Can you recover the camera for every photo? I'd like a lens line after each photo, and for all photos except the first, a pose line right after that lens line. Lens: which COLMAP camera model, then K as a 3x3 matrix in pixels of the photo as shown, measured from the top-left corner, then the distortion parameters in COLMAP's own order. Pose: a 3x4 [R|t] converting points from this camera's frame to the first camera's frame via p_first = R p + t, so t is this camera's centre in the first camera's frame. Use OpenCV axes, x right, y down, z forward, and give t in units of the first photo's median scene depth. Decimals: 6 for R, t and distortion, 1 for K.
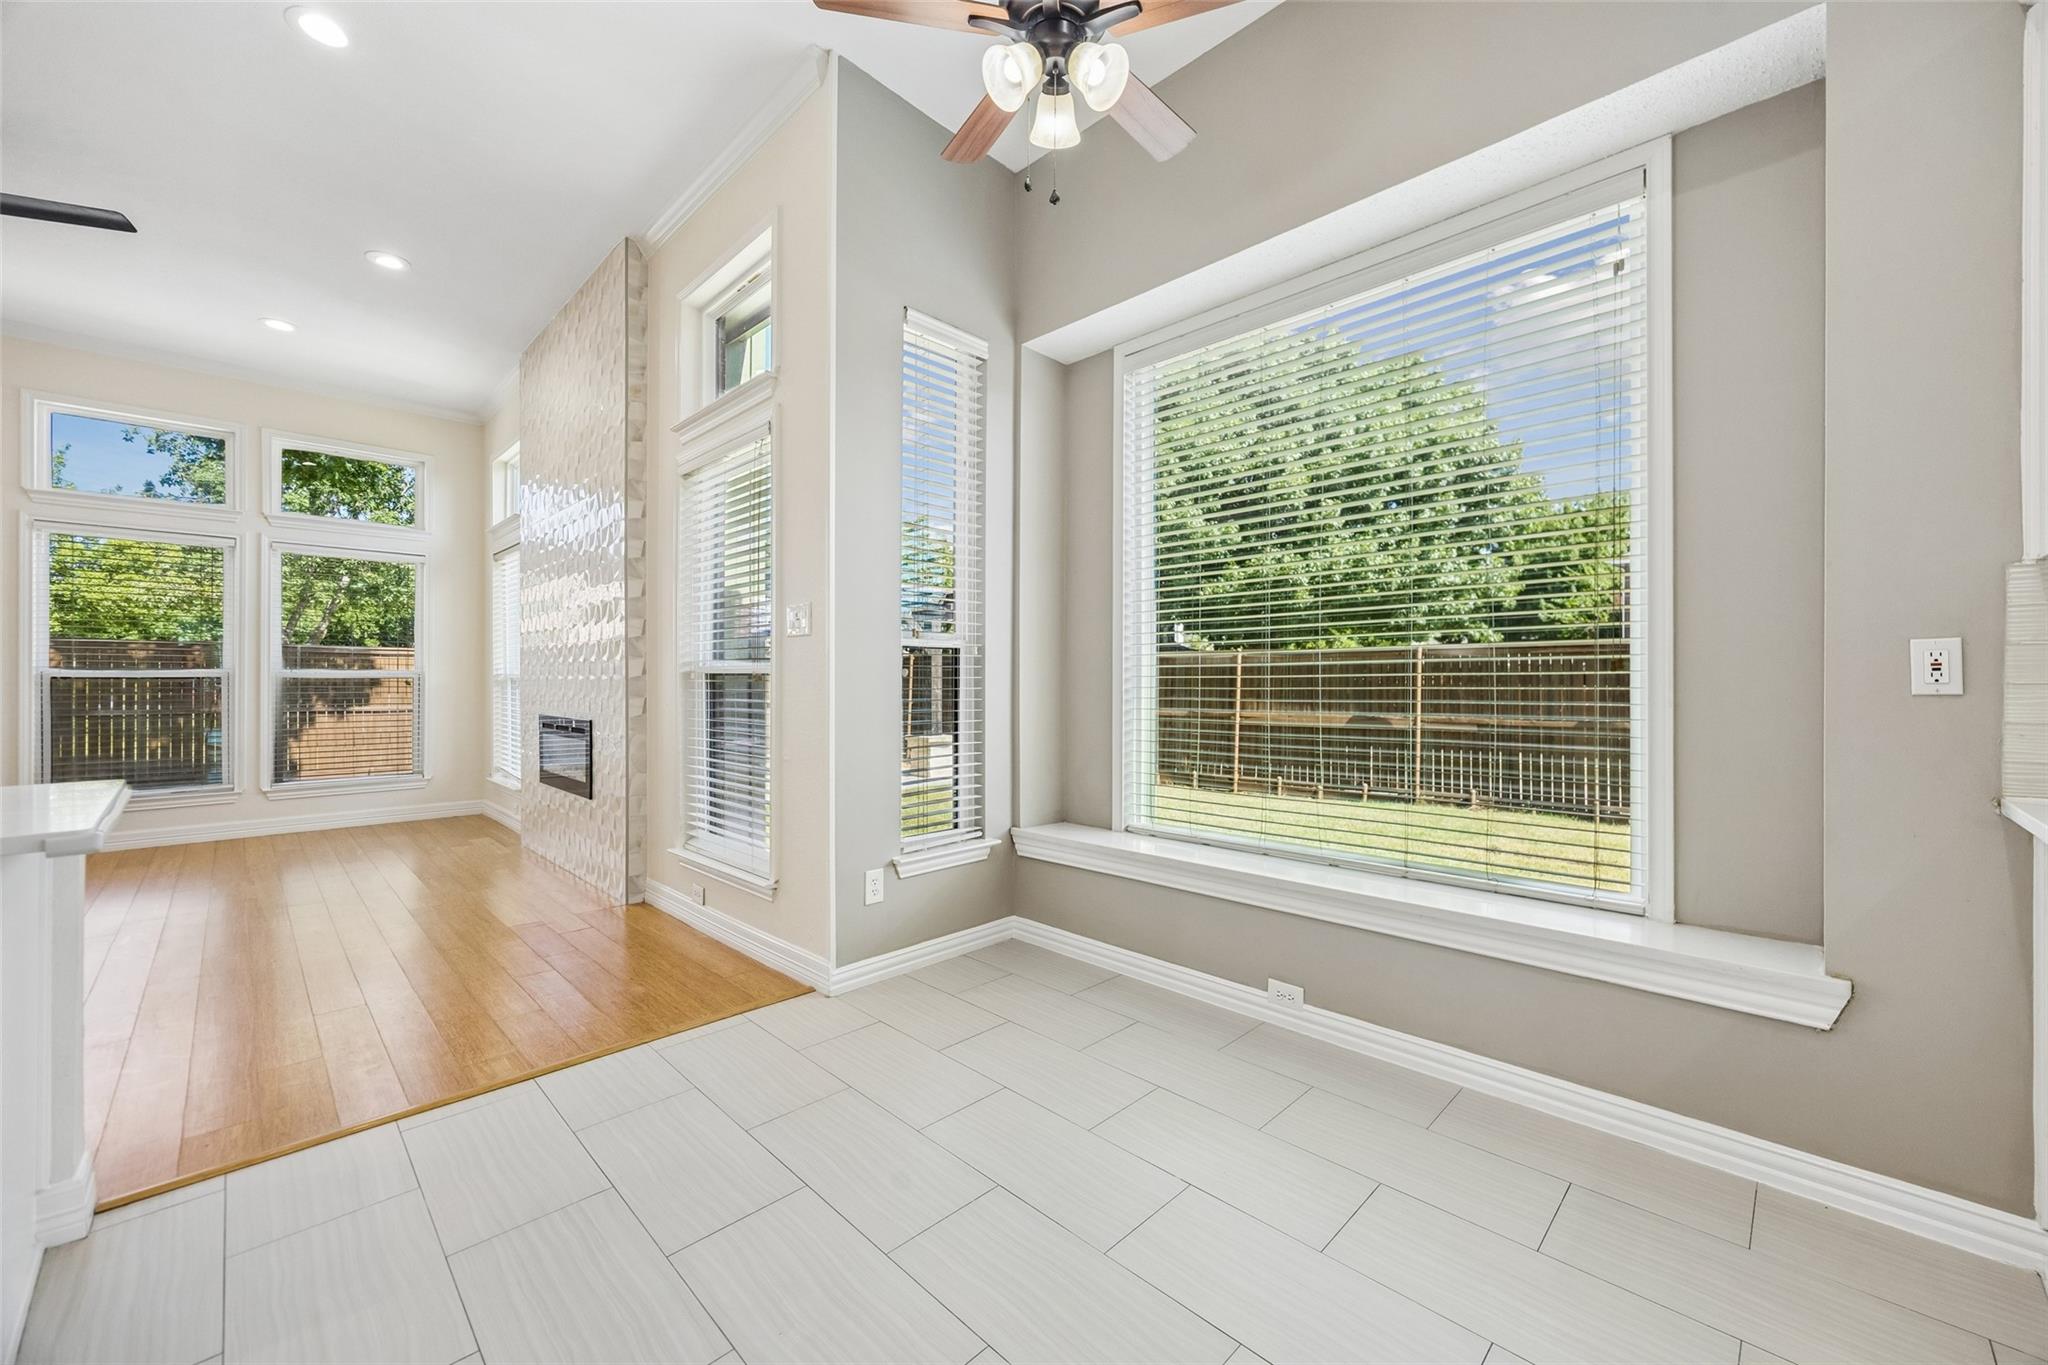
lens RADIAL K [[802.8, 0, 1027.0], [0, 802.8, 684.3], [0, 0, 1]] dist [0.002994, -0.000231]
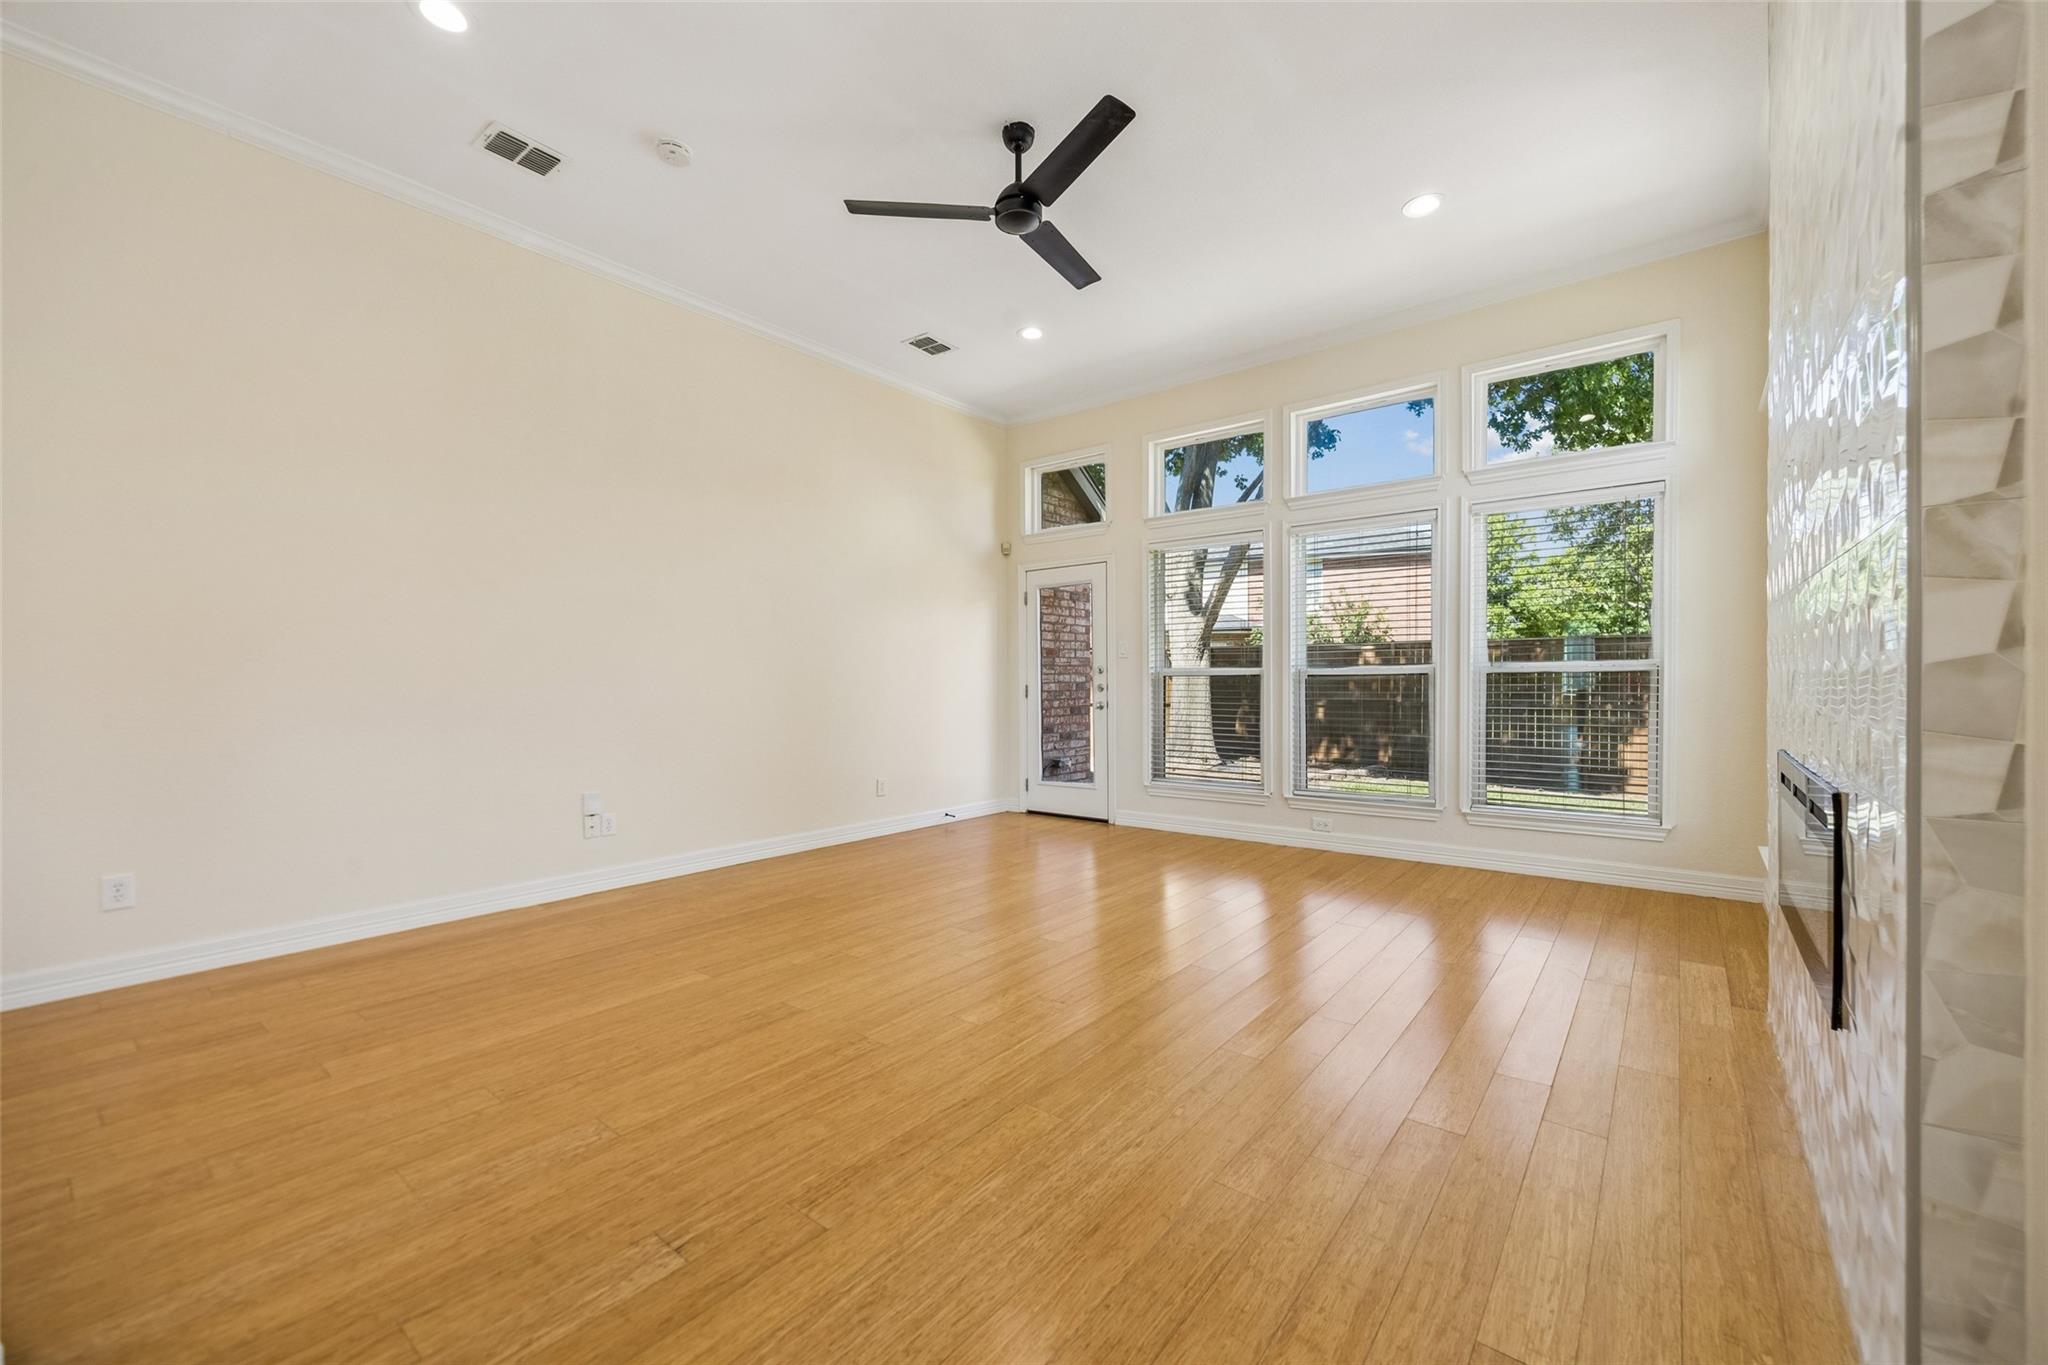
lens RADIAL K [[802.8, 0, 1035.0], [0, 802.8, 687.2], [0, 0, 1]] dist [0.002994, -0.000231]
pose [[0.113857, 0.009627, -0.993450, -0.095821], [0.000441, 0.999952, 0.009741, -0.001243], [0.993497, -0.001547, 0.113848, 0.242669]]
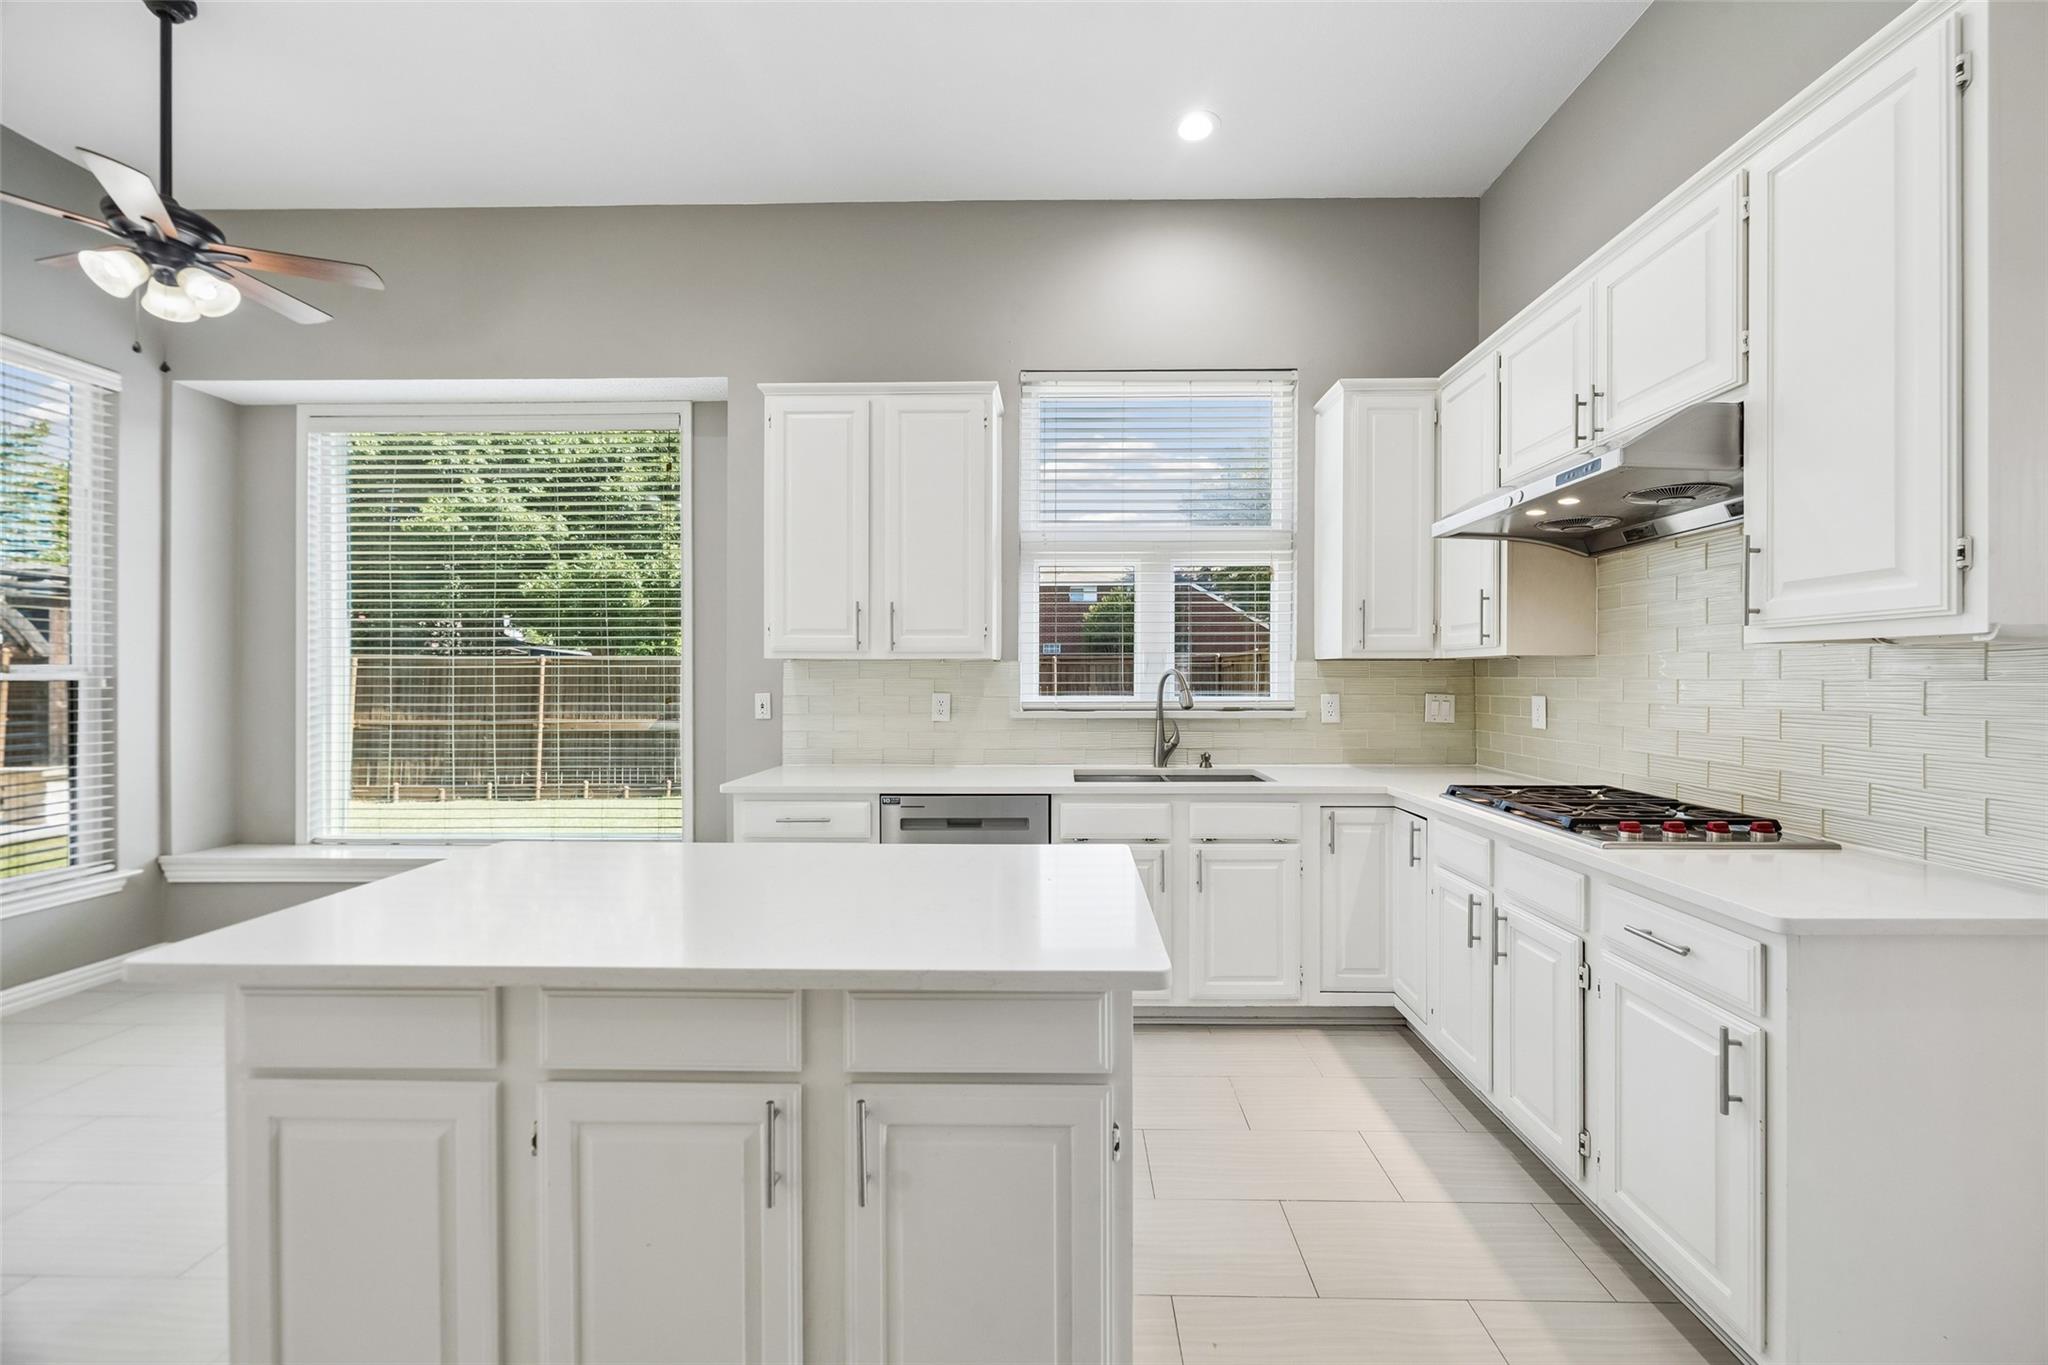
lens RADIAL K [[802.8, 0, 1039.5], [0, 802.8, 682.1], [0, 0, 1]] dist [0.002994, -0.000231]
pose [[0.722785, -0.001168, 0.691072, 0.081213], [0.000666, 0.999999, 0.000993, -0.041173], [-0.691073, -0.000258, 0.722785, -0.502175]]
